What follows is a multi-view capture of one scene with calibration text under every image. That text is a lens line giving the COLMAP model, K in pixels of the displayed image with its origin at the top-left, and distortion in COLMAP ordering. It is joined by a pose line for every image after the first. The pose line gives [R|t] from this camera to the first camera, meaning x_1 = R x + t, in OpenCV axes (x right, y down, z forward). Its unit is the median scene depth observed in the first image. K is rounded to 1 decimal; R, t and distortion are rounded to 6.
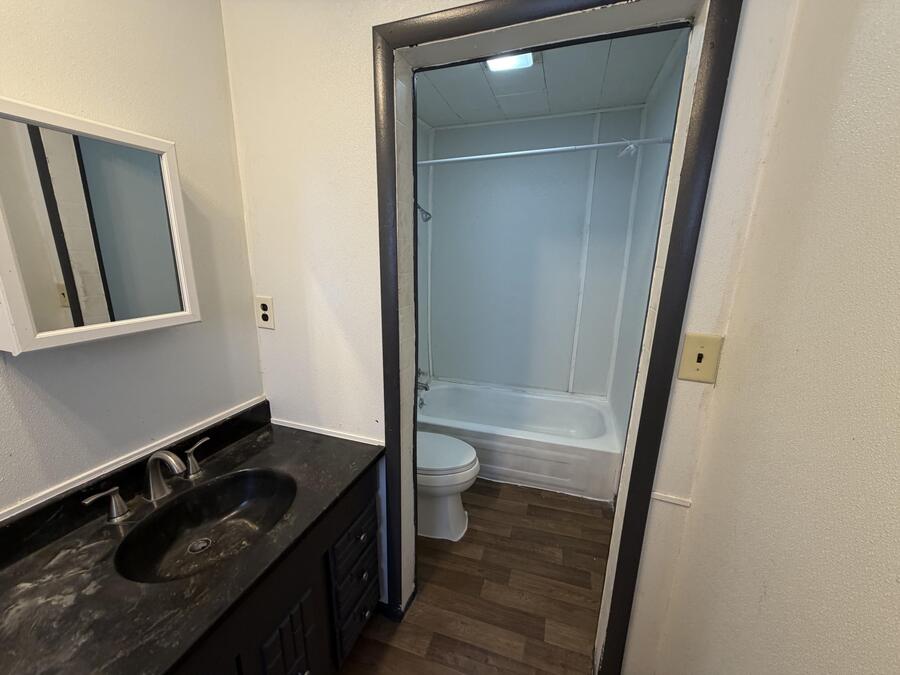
lens RADIAL K [[360.2, 0, 447.9], [0, 360.2, 340.5], [0, 0, 1]] dist [-0.000732, -0.000104]
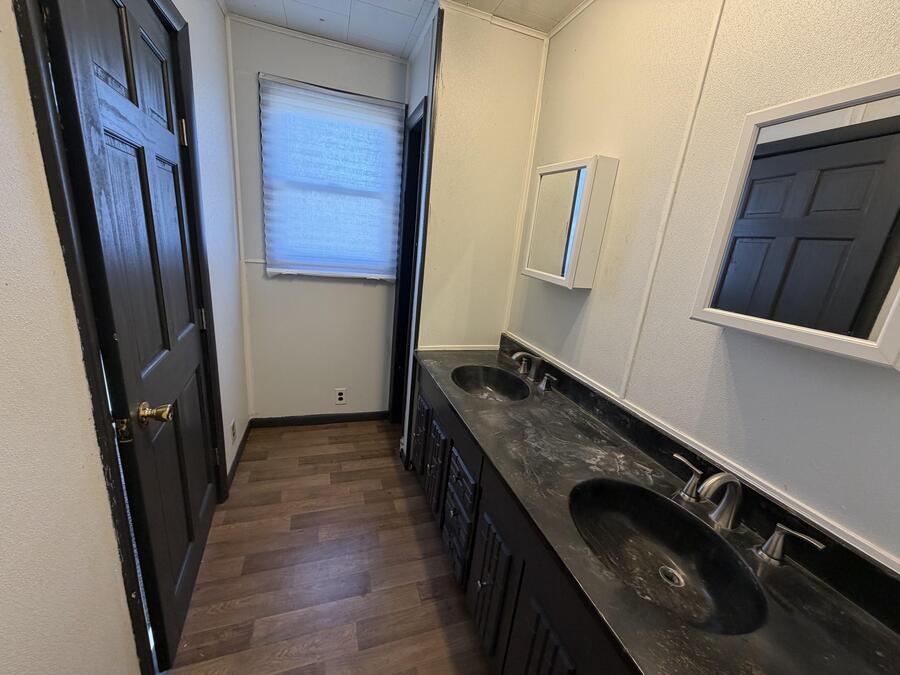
lens RADIAL K [[360.2, 0, 447.9], [0, 360.2, 340.5], [0, 0, 1]] dist [-0.000732, -0.000104]
pose [[-0.783509, 0.077284, -0.616556, 0.251295], [-0.256760, 0.863298, 0.434500, -0.178349], [0.565852, 0.498741, -0.656558, 1.071678]]
